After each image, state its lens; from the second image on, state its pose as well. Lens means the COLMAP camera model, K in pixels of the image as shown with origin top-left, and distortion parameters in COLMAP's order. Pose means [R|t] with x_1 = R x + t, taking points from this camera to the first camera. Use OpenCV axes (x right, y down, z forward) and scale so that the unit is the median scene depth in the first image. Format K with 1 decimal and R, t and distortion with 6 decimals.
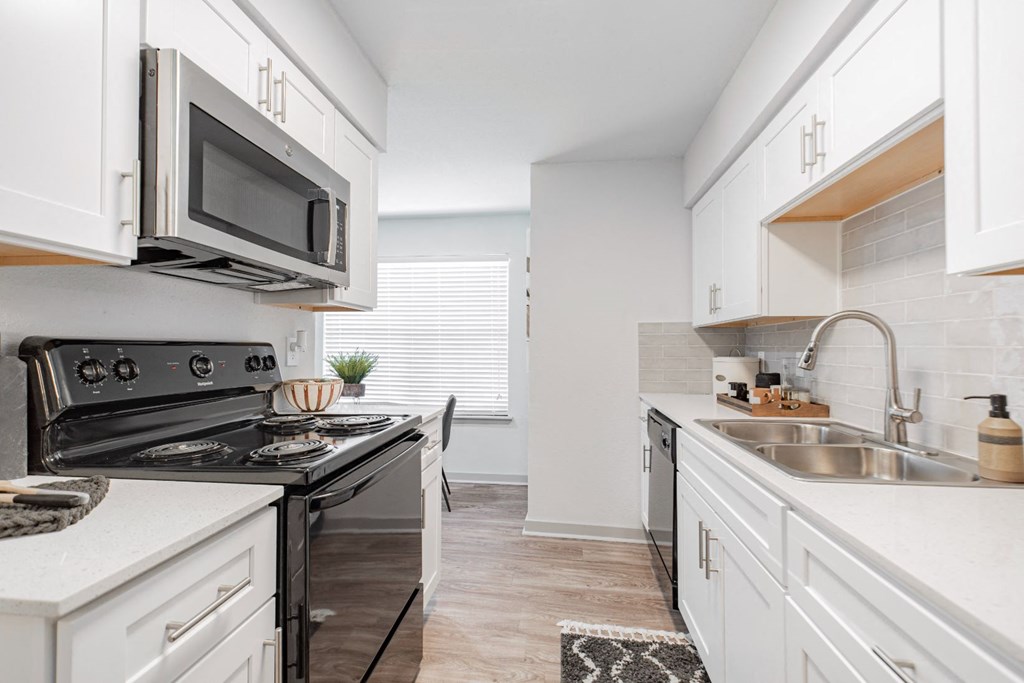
lens RADIAL K [[440.8, 0, 508.1], [0, 440.8, 340.8], [0, 0, 1]] dist [0.000432, 0.000140]
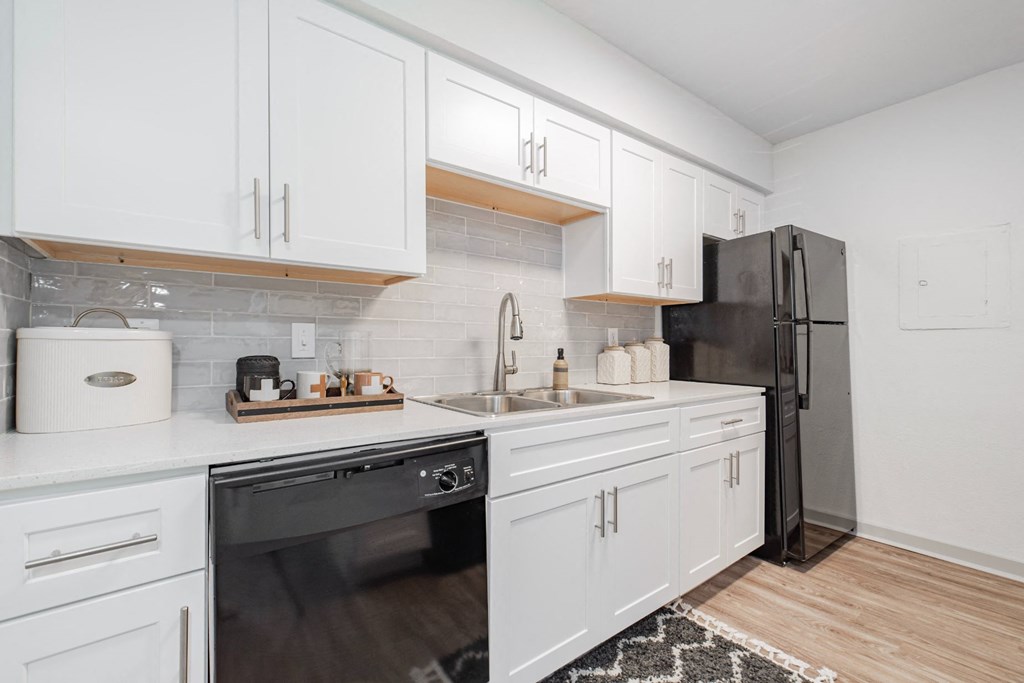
lens RADIAL K [[440.8, 0, 500.1], [0, 440.8, 342.8], [0, 0, 1]] dist [0.000432, 0.000140]
pose [[-0.699881, 0.003824, 0.714249, -0.084252], [-0.013131, 0.999748, -0.018220, 0.074254], [-0.714139, -0.022131, -0.699654, 1.436006]]
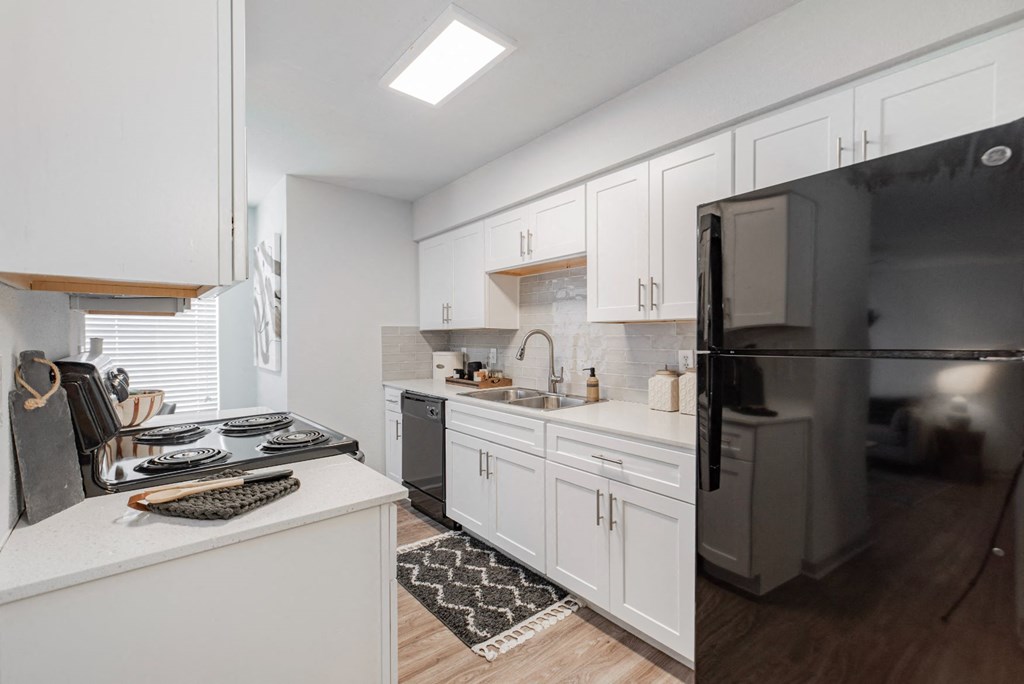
lens RADIAL K [[440.8, 0, 512.3], [0, 440.8, 341.7], [0, 0, 1]] dist [0.000432, 0.000140]
pose [[0.677983, -0.011959, 0.734980, -0.577922], [-0.008385, 0.999677, 0.024000, -0.045749], [-0.735030, -0.022434, 0.677663, -0.203757]]
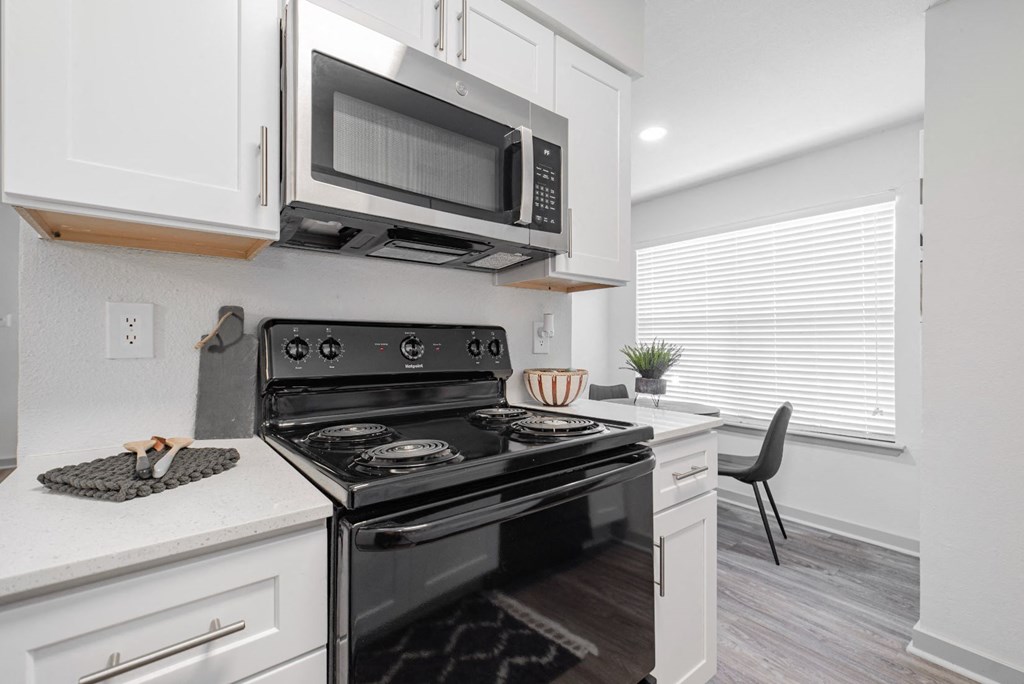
lens RADIAL K [[440.8, 0, 508.9], [0, 440.8, 341.1], [0, 0, 1]] dist [0.000432, 0.000140]
pose [[0.714362, -0.004801, -0.699760, 0.102771], [0.010758, 0.999934, 0.004122, 0.029300], [0.699694, -0.010473, 0.714366, 0.329606]]
